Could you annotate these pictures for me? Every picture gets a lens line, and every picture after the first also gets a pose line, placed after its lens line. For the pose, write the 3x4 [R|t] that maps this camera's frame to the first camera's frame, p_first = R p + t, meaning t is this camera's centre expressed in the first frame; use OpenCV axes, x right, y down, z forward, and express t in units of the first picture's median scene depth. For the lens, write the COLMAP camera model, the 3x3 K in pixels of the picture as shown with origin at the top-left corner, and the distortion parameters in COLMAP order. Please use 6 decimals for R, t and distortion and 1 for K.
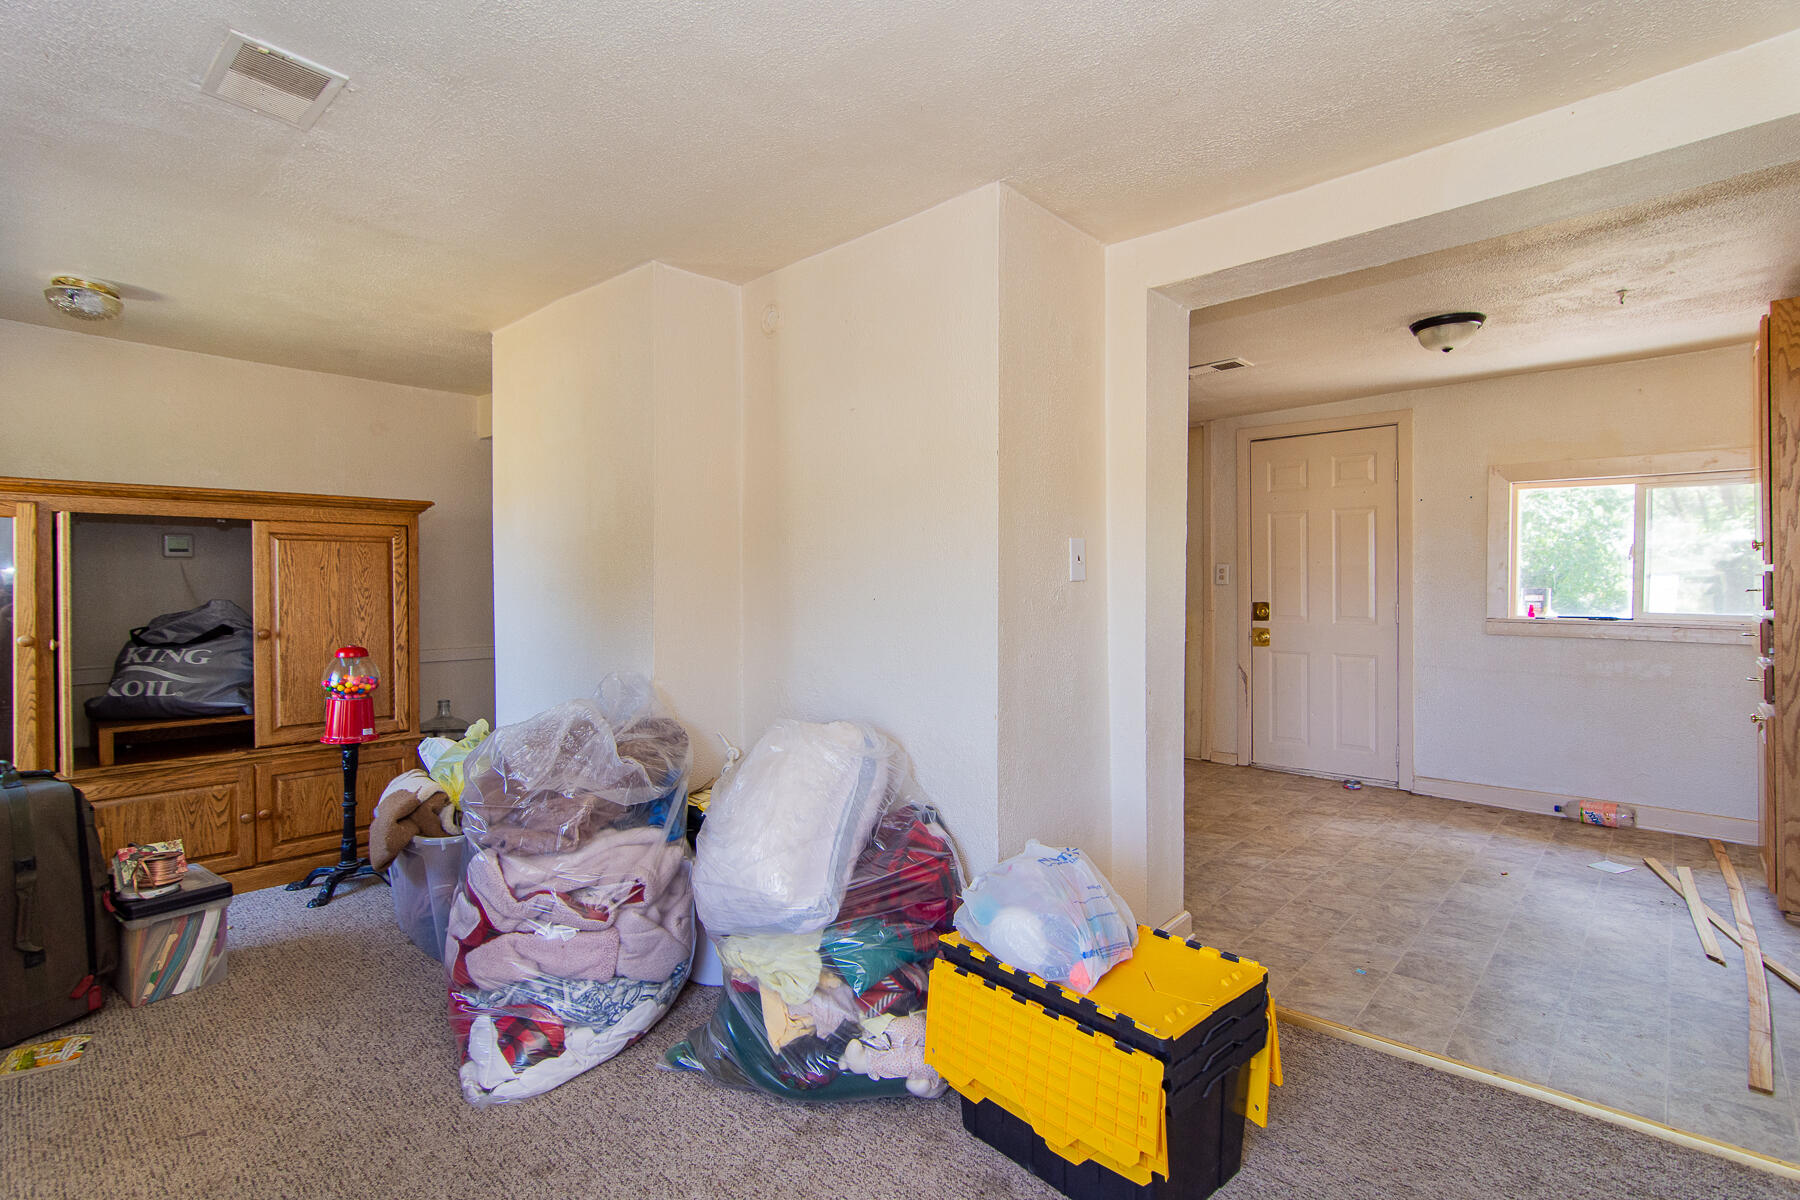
lens RADIAL K [[850.6, 0, 884.9], [0, 850.6, 587.9], [0, 0, 1]] dist [-0.000640, 0.000600]
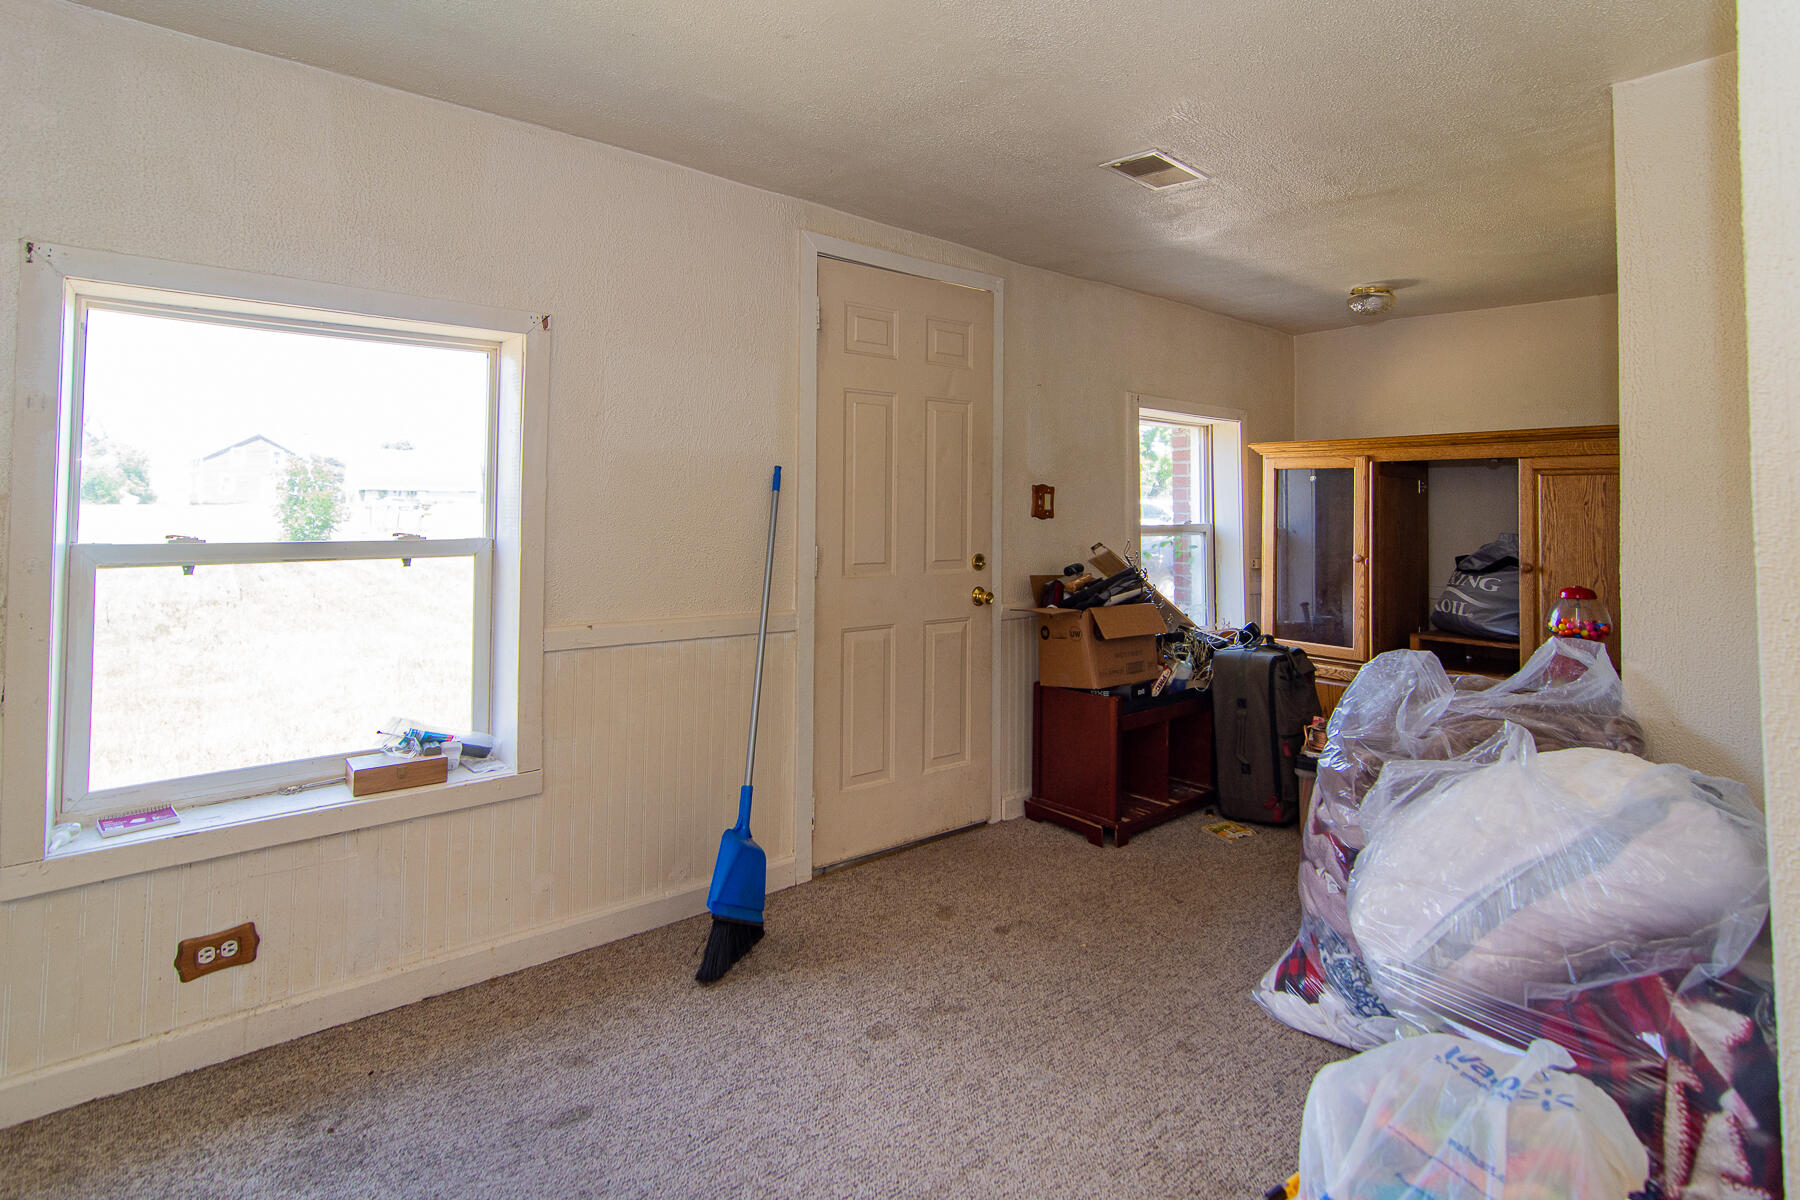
lens RADIAL K [[833.8, 0, 903.2], [0, 833.8, 478.0], [0, 0, 1]] dist [-0.001188, -0.000047]
pose [[-0.050672, -0.035955, -0.998068, 0.318195], [-0.016834, 0.999240, -0.035143, -0.006126], [0.998573, 0.015021, -0.051238, 0.295039]]
